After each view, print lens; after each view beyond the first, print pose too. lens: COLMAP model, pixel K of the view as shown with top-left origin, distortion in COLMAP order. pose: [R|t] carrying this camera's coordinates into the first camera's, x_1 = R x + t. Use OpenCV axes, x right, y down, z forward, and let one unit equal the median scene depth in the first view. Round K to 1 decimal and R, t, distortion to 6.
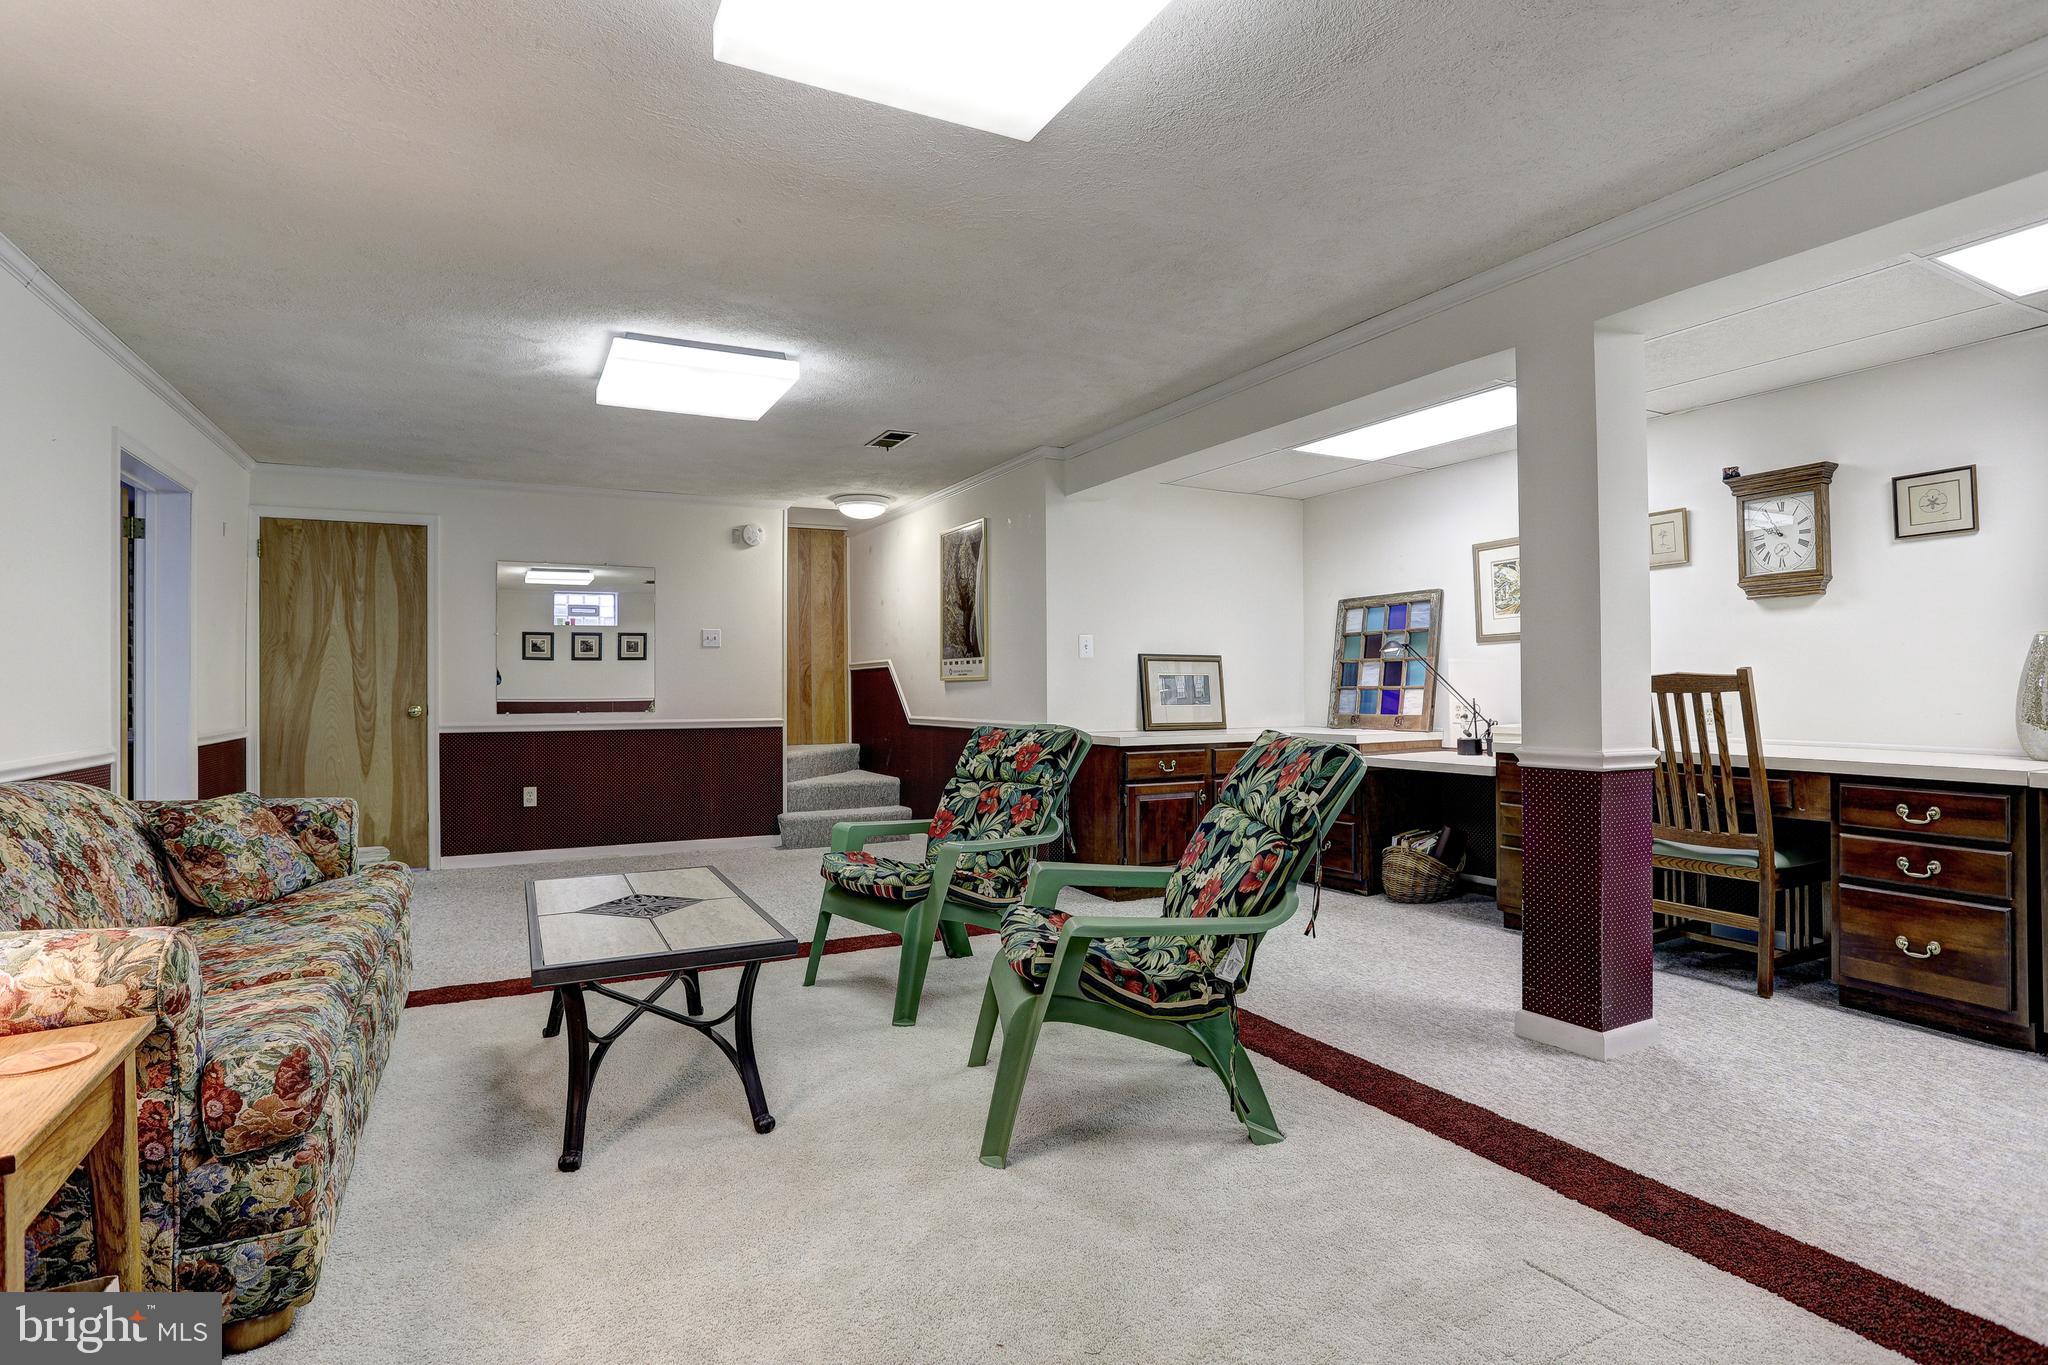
lens RADIAL K [[996.9, 0, 1019.6], [0, 996.9, 678.5], [0, 0, 1]] dist [-0.045239, 0.019892]
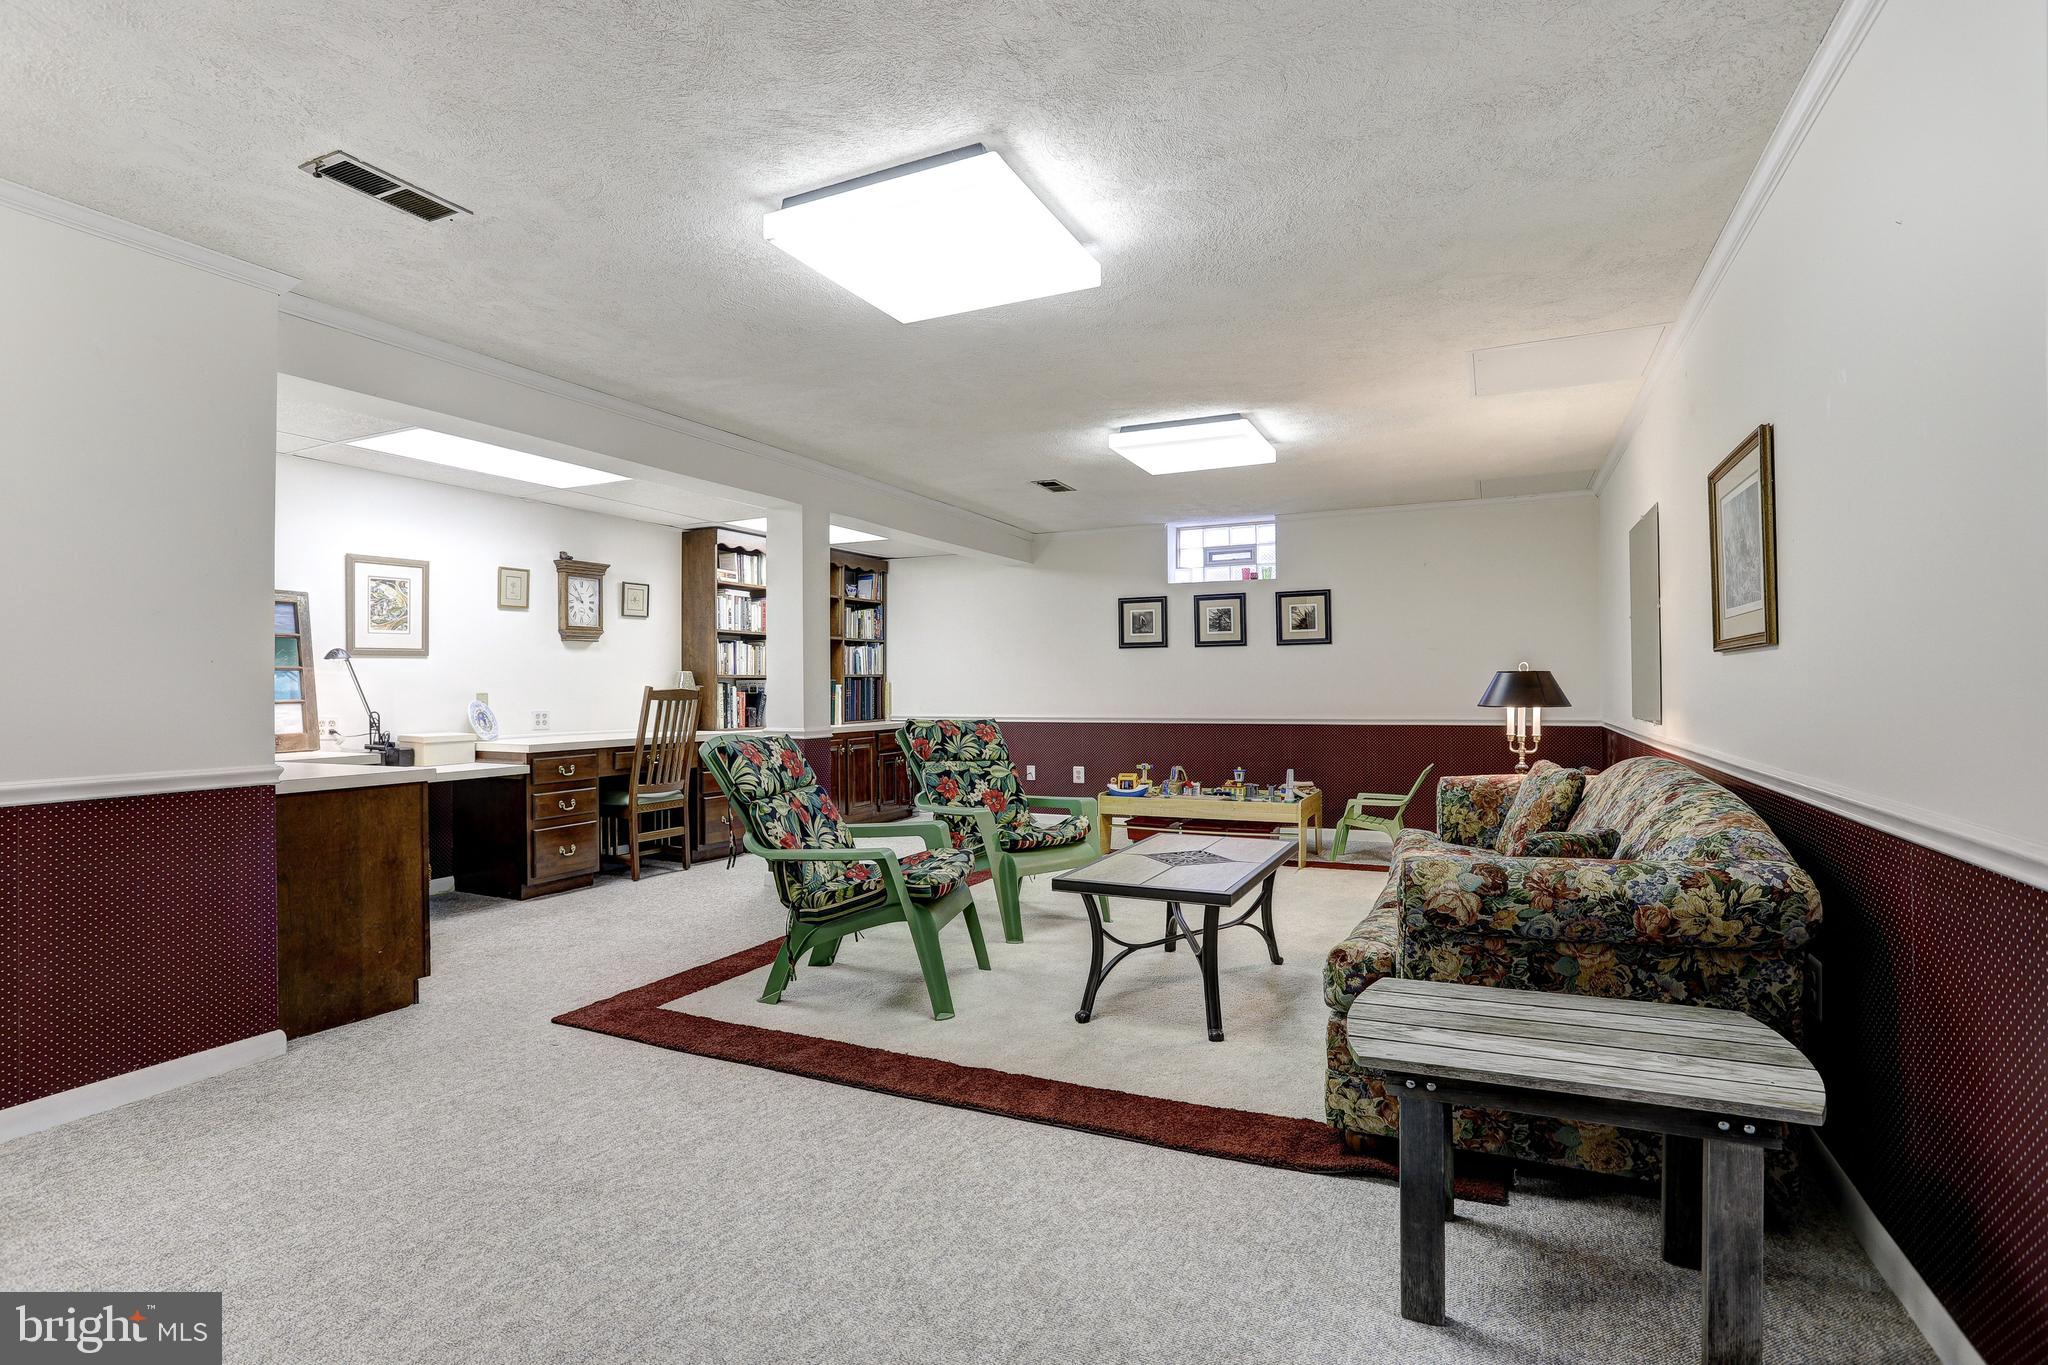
lens RADIAL K [[996.9, 0, 1023.2], [0, 996.9, 684.0], [0, 0, 1]] dist [-0.045239, 0.019892]
pose [[-0.604388, 0.013567, 0.796575, -0.918048], [0.005453, 0.999902, -0.012893, 0.010706], [-0.796672, -0.003449, -0.604402, 1.377887]]
